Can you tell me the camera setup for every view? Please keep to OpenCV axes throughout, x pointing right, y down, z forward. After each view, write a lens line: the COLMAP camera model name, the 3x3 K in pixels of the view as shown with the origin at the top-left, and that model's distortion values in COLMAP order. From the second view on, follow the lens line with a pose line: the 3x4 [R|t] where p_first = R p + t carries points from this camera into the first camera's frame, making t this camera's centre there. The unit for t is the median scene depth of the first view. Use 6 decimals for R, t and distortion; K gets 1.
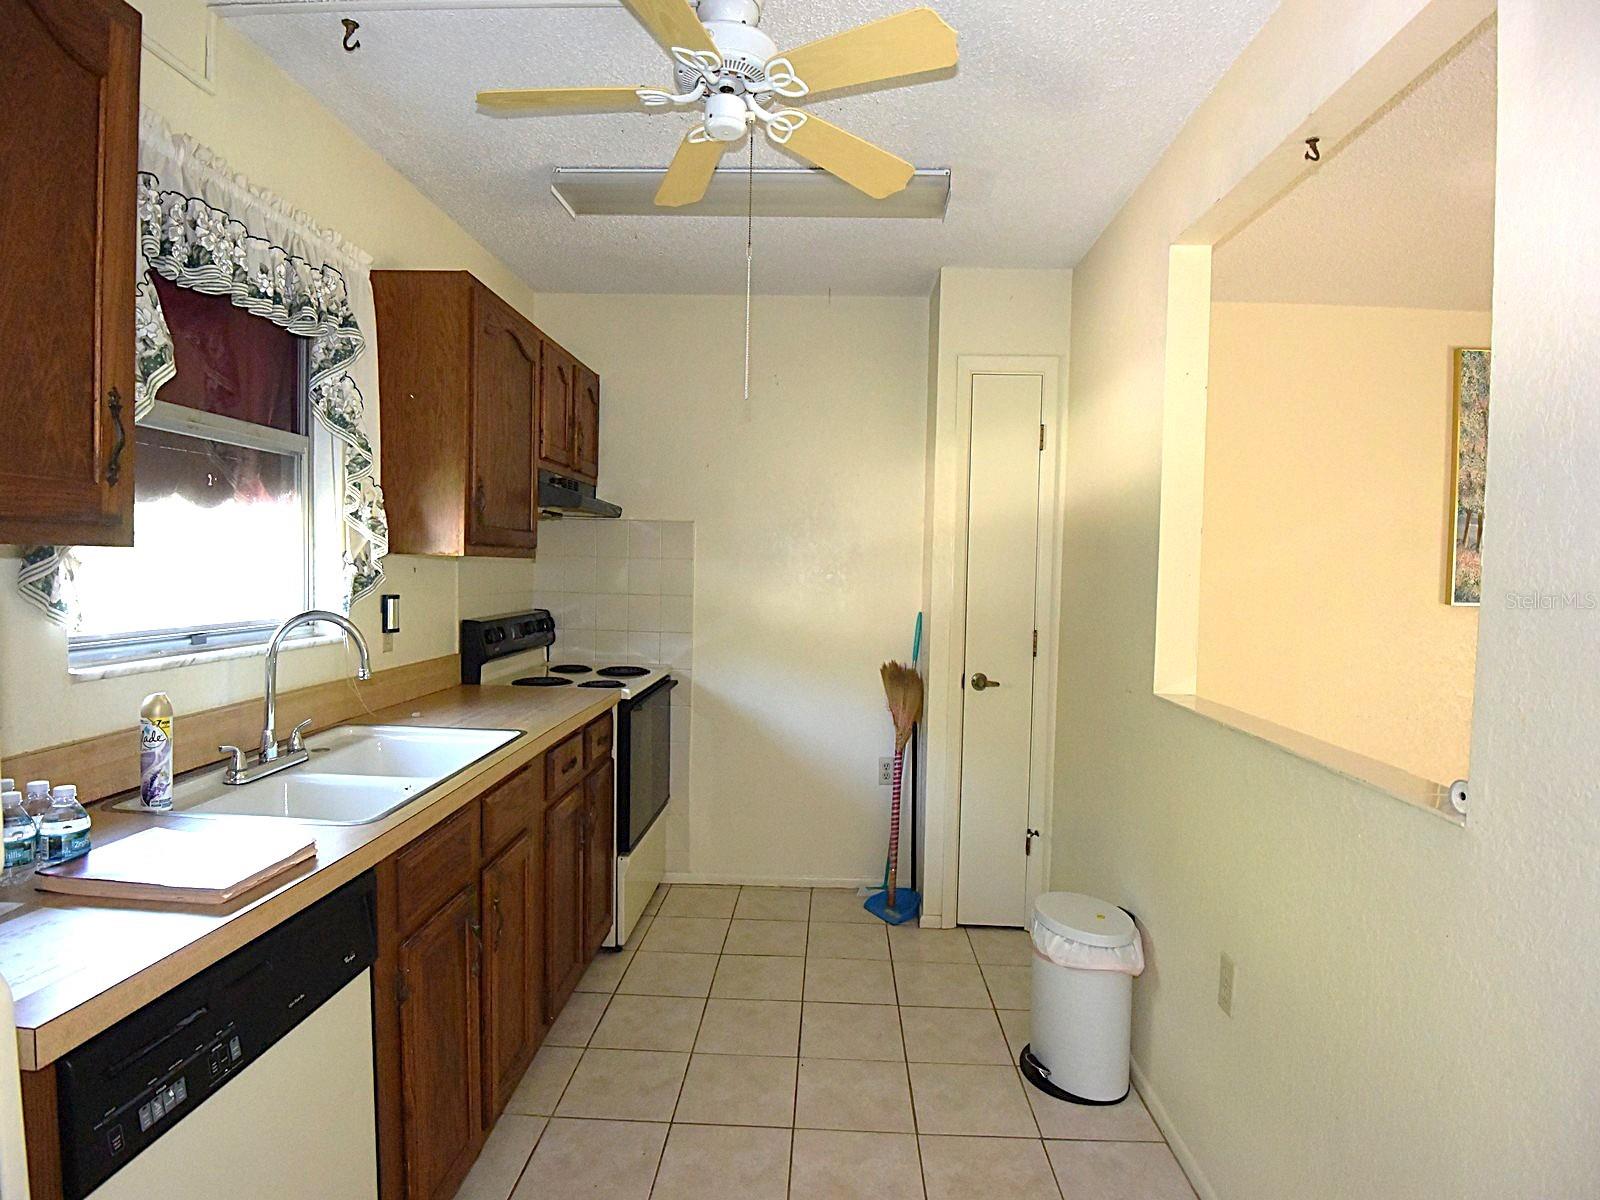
lens RADIAL K [[839.2, 0, 801.8], [0, 839.2, 600.5], [0, 0, 1]] dist [-0.005226, -0.018057]
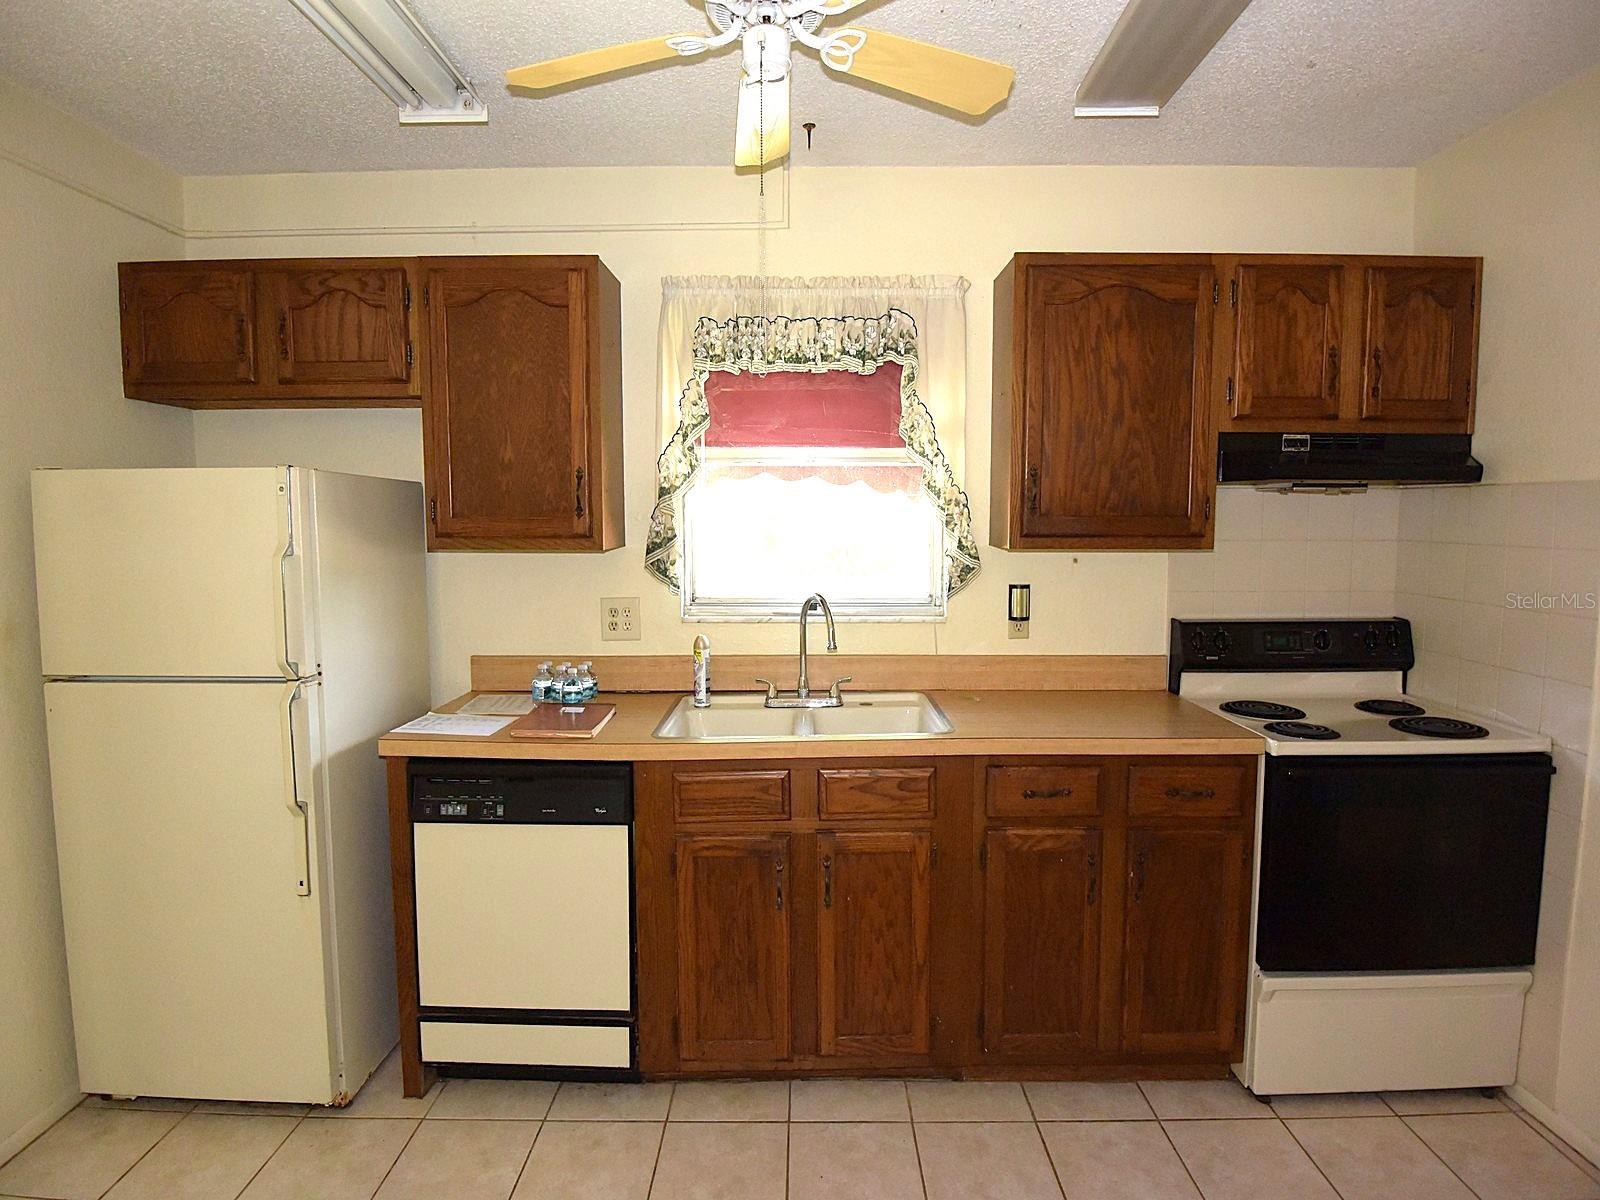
lens RADIAL K [[839.2, 0, 804.3], [0, 839.2, 598.2], [0, 0, 1]] dist [-0.005226, -0.018057]
pose [[0.045023, 0.063558, -0.996962, 0.393509], [-0.043342, 0.997159, 0.061613, -0.031328], [0.998045, 0.040436, 0.047650, 0.499128]]
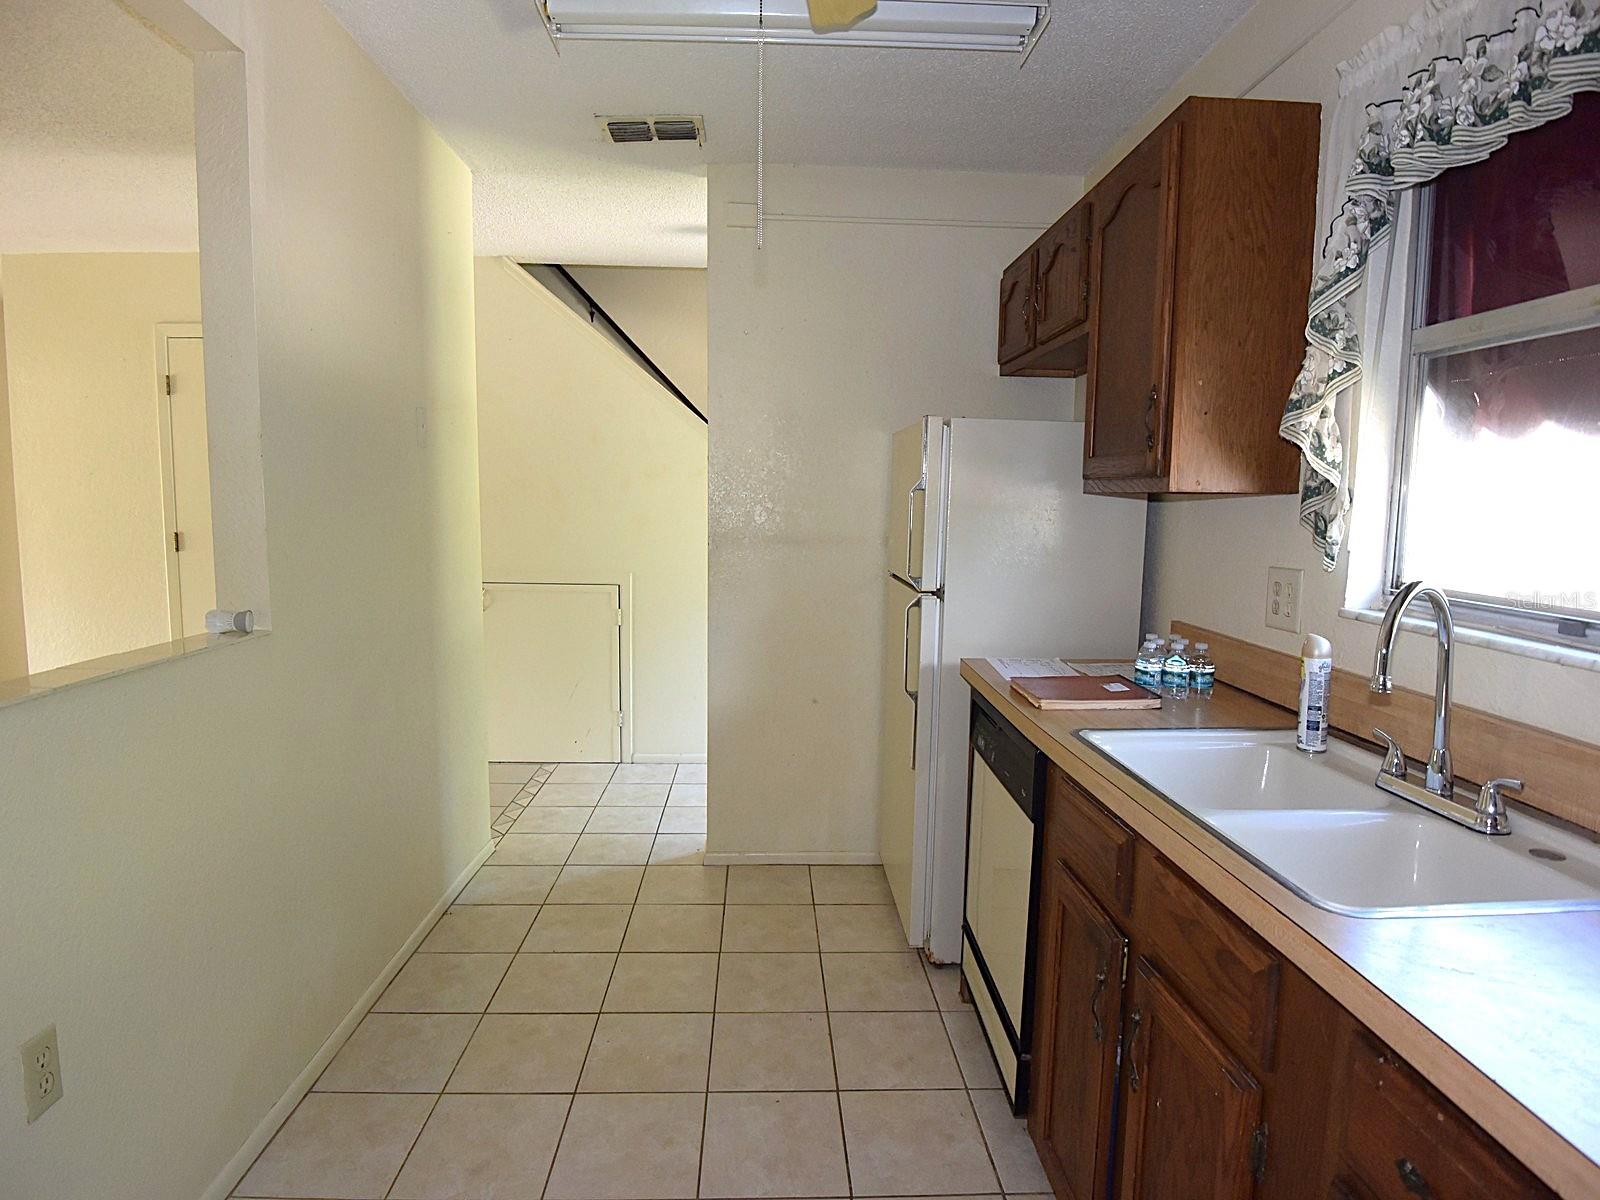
lens RADIAL K [[839.2, 0, 798.3], [0, 839.2, 589.7], [0, 0, 1]] dist [-0.005226, -0.018057]
pose [[-0.995046, -0.032611, -0.093911, -0.024774], [-0.046665, 0.987342, 0.151588, -0.029661], [0.087778, 0.155220, -0.983972, 0.868021]]
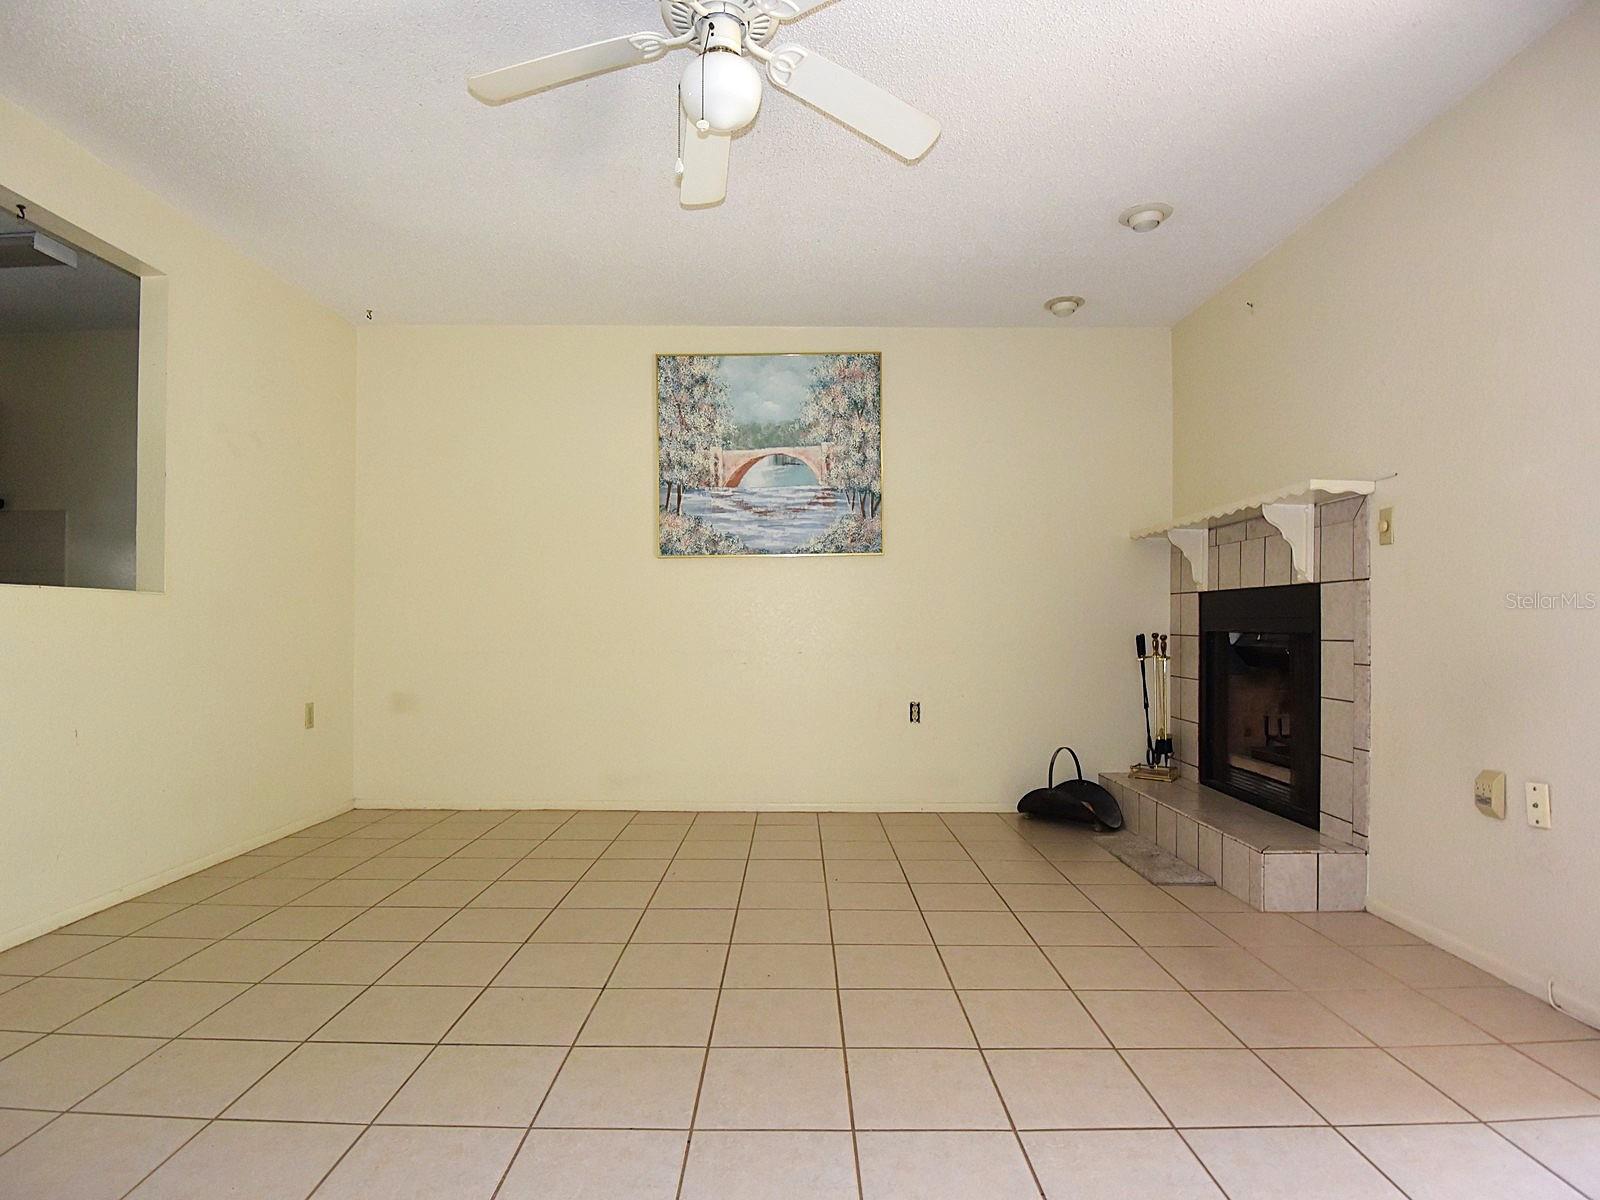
lens RADIAL K [[839.2, 0, 799.6], [0, 839.2, 614.3], [0, 0, 1]] dist [-0.005226, -0.018057]
pose [[0.998379, -0.027252, 0.049967, 0.933551], [0.029742, 0.998317, -0.049793, 0.159696], [-0.048526, 0.051198, 0.997509, -0.262484]]
